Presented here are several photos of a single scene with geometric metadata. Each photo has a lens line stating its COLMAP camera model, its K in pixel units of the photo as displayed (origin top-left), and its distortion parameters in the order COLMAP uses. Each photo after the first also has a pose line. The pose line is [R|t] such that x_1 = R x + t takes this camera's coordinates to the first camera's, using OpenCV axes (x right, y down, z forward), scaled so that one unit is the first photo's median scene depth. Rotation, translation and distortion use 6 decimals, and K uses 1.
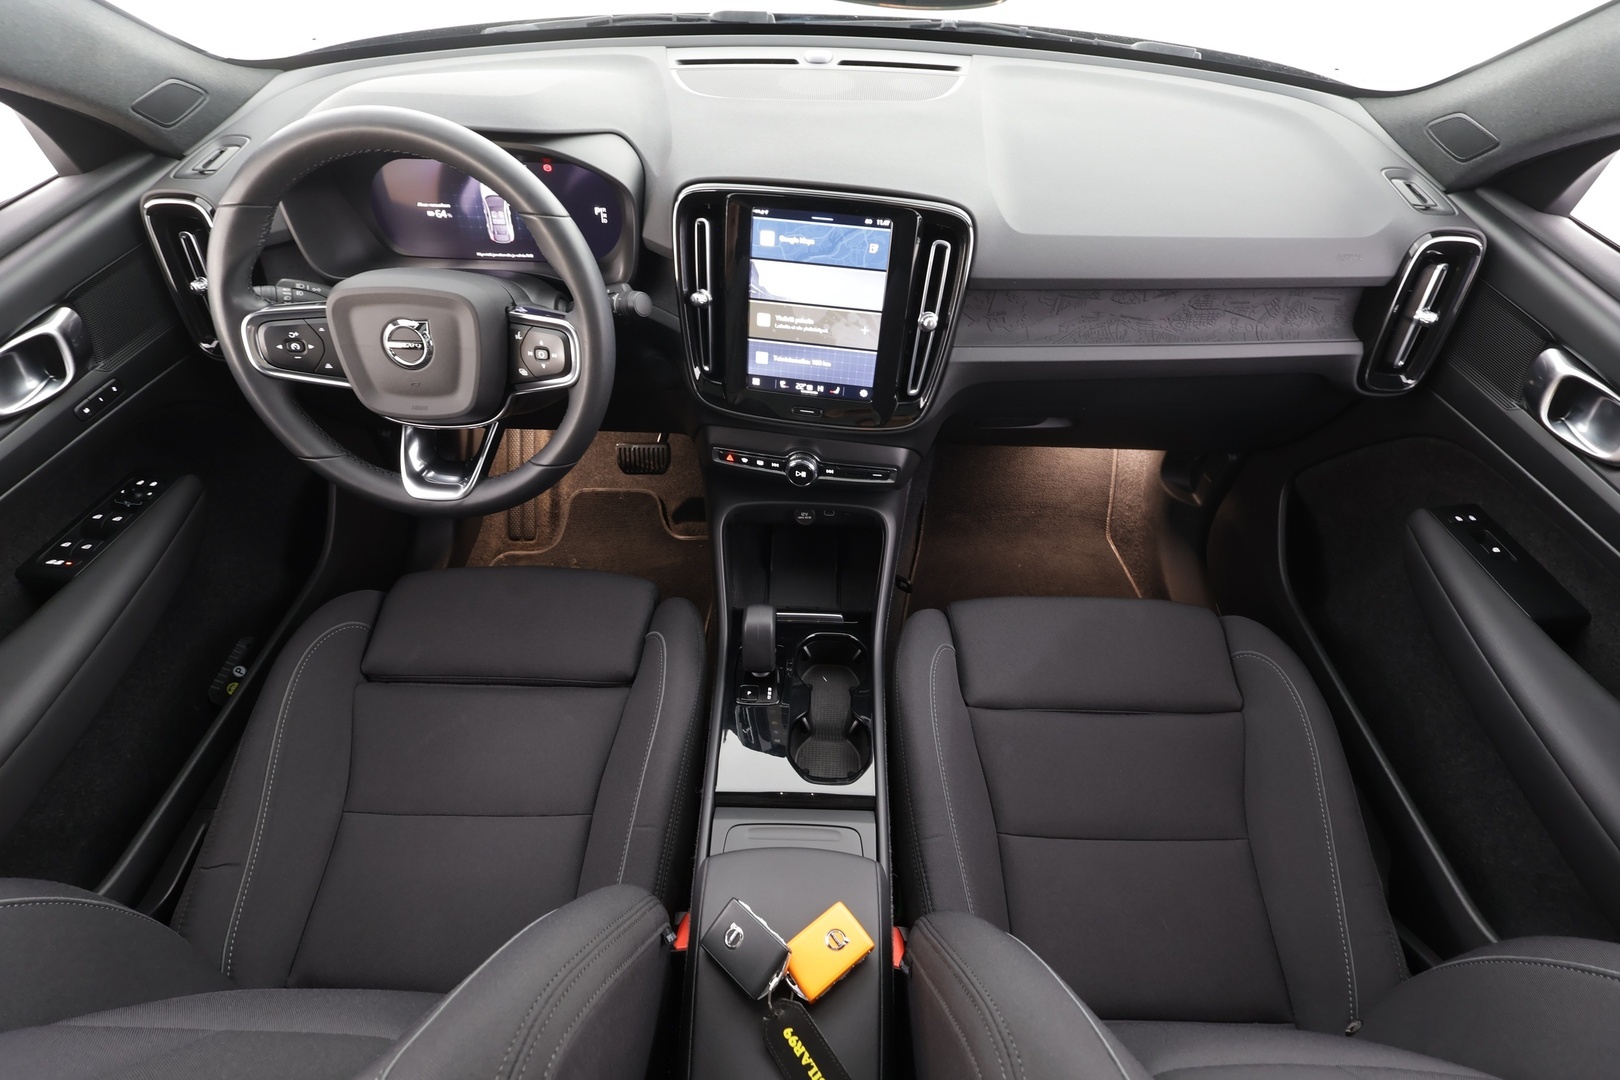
lens RADIAL K [[749.3, 0, 810.0], [0, 749.3, 540.0], [0, 0, 1]] dist [-0.003963, 0.001720]
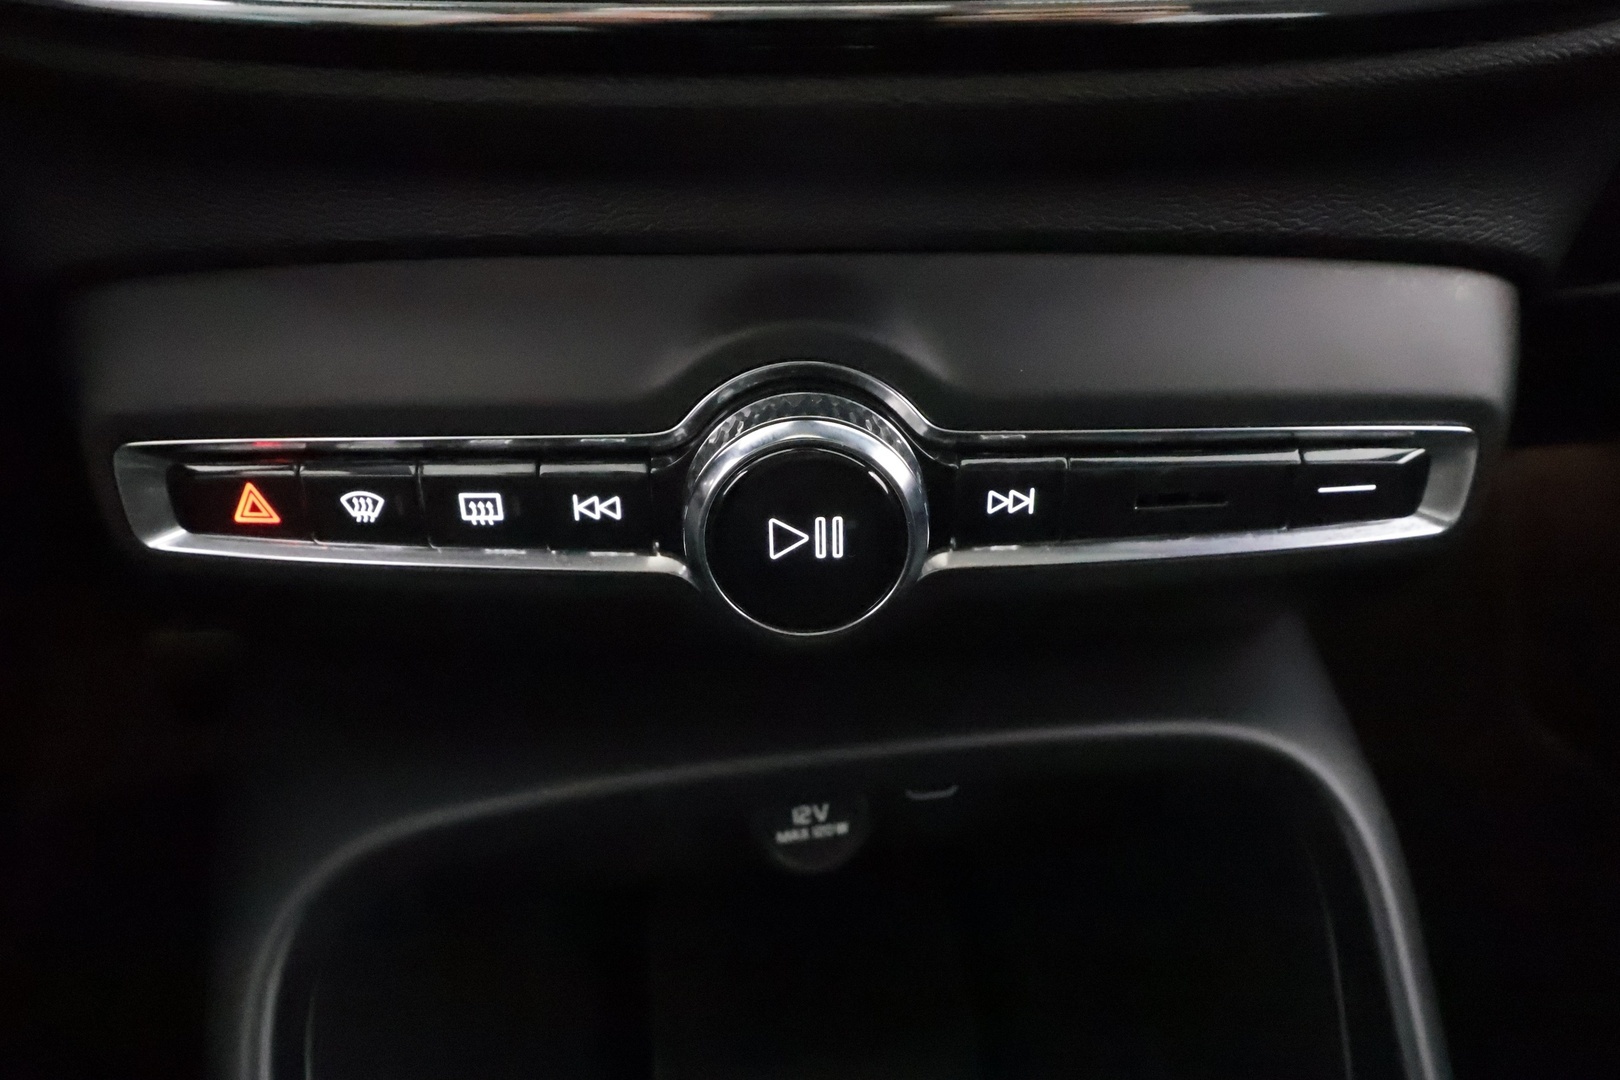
lens RADIAL K [[1094.7, 0, 801.1], [0, 1094.7, 542.5], [0, 0, 1]] dist [0.007065, 0.002022]
pose [[0.985419, -0.123042, 0.117518, -0.038067], [0.144661, 0.969473, -0.197979, -0.056271], [-0.089571, 0.212093, 0.973136, 0.901225]]
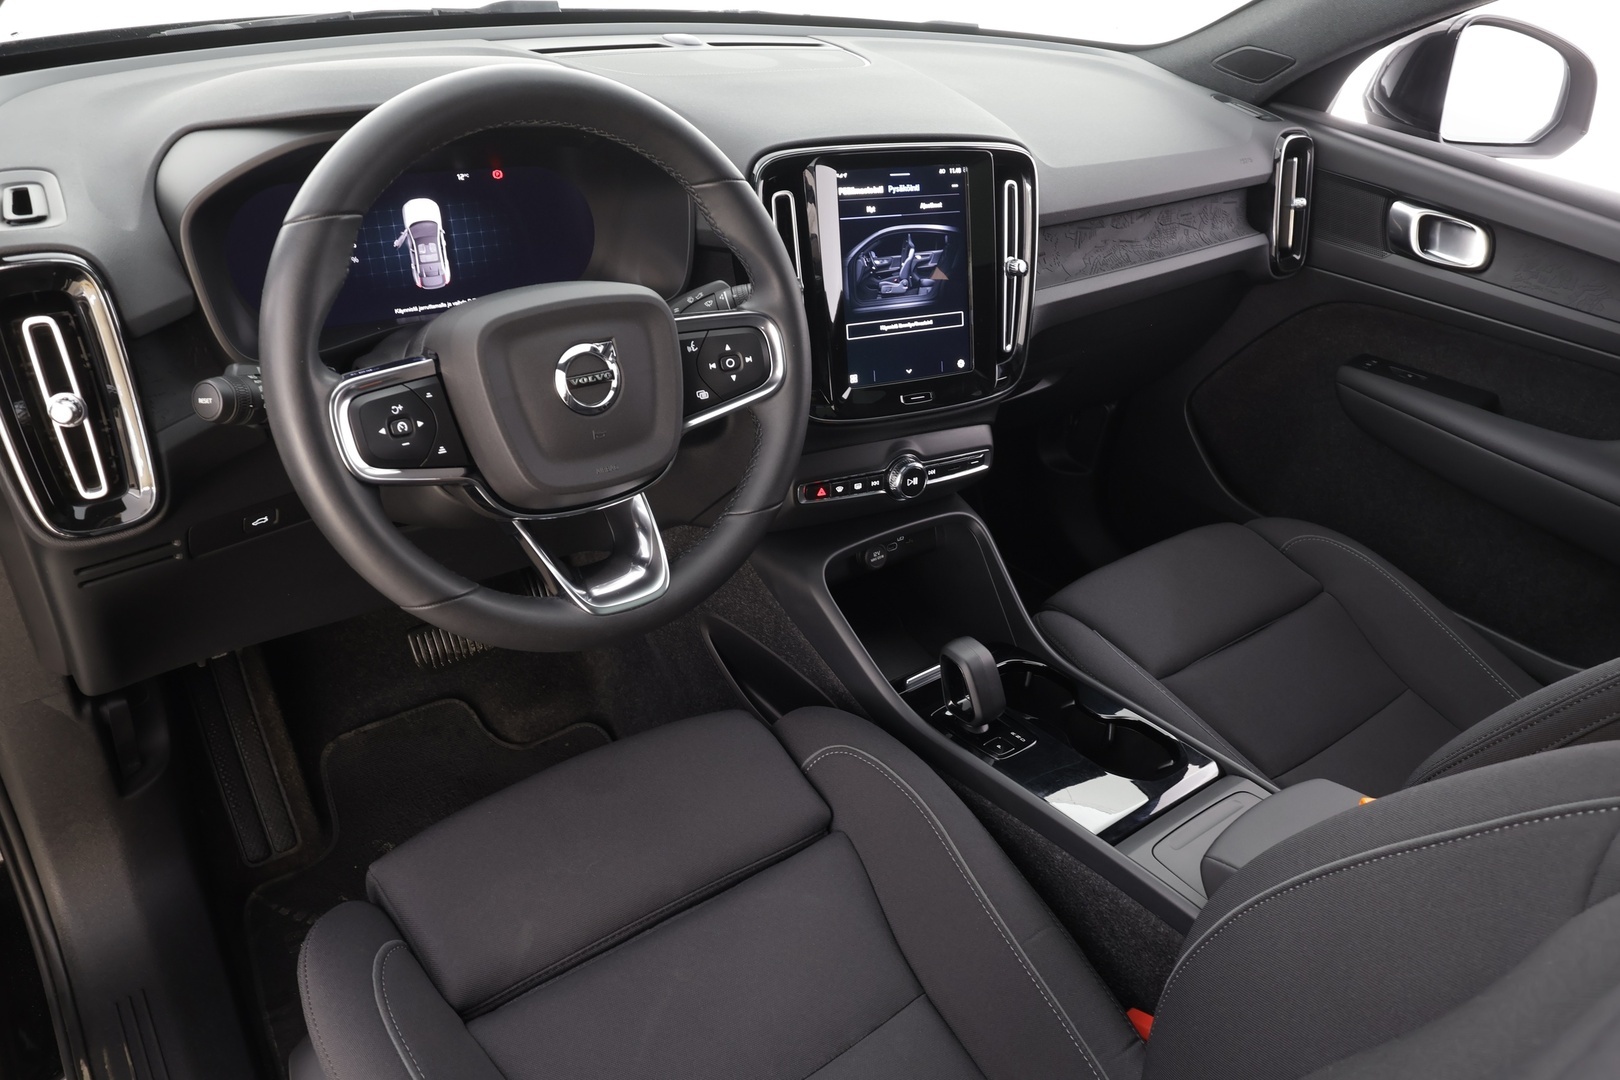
lens RADIAL K [[1127.7, 0, 810.0], [0, 1127.7, 540.0], [0, 0, 1]] dist [0.001249, -0.001434]
pose [[0.783274, -0.280405, 0.554847, -0.866320], [0.398025, 0.911787, -0.101096, 0.052753], [-0.477554, 0.300029, 0.825787, 0.075577]]
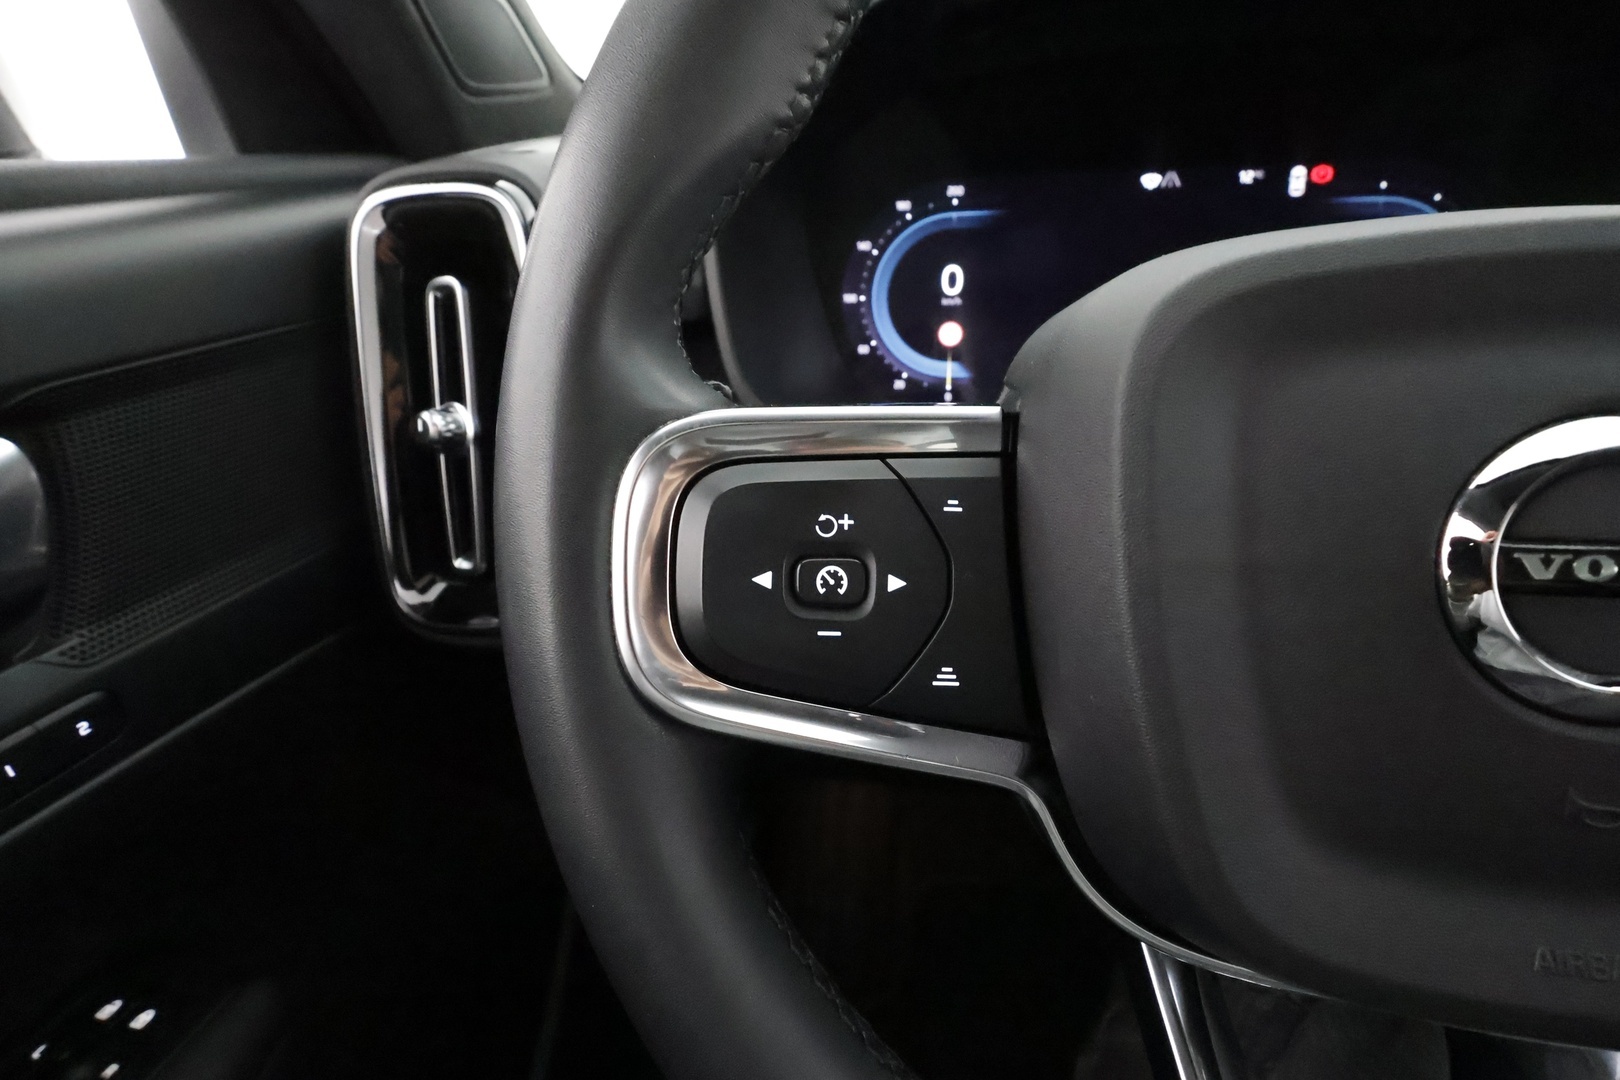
lens RADIAL K [[749.3, 0, 810.0], [0, 749.3, 540.0], [0, 0, 1]] dist [-0.003963, 0.001720]
pose [[0.988716, 0.003870, -0.149753, -0.591671], [-0.059123, 0.928597, -0.366350, -0.172696], [0.137642, 0.371070, 0.918347, 0.719996]]
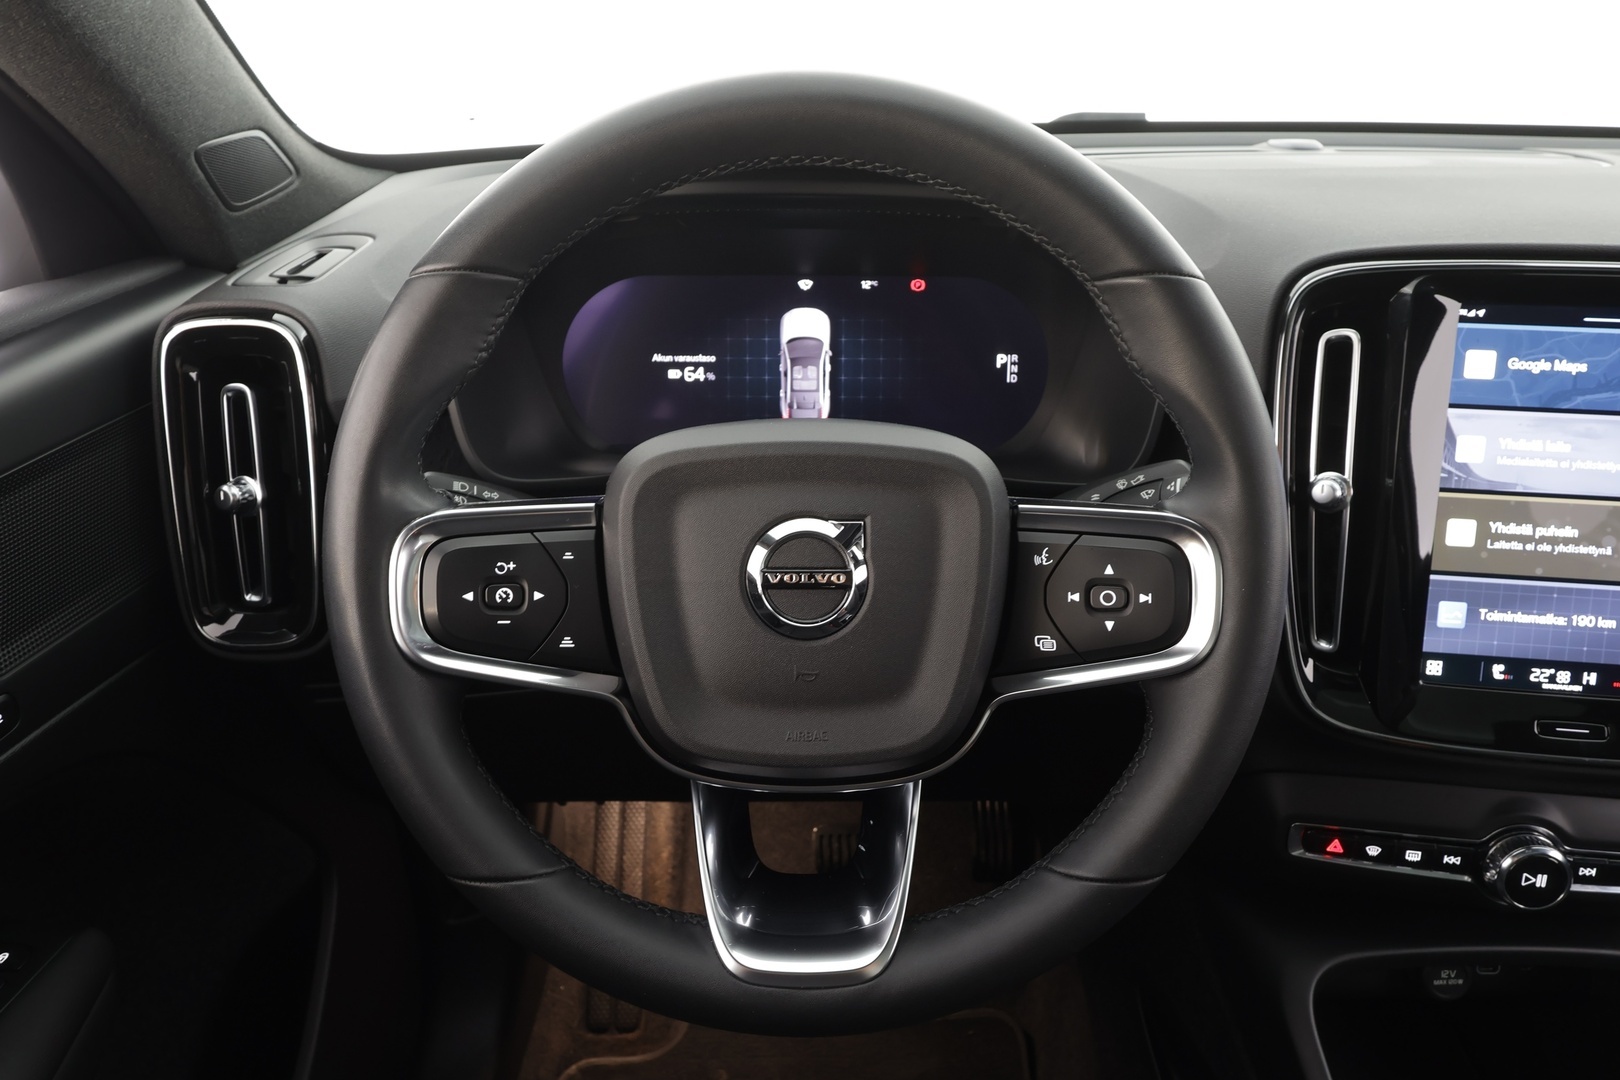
lens RADIAL K [[1062.7, 0, 810.0], [0, 1062.7, 540.0], [0, 0, 1]] dist [0.001529, 0.003191]
pose [[0.999475, -0.025937, 0.019411, -0.474461], [0.031363, 0.924790, -0.379182, -0.055076], [-0.008116, 0.379592, 0.925118, 0.402499]]
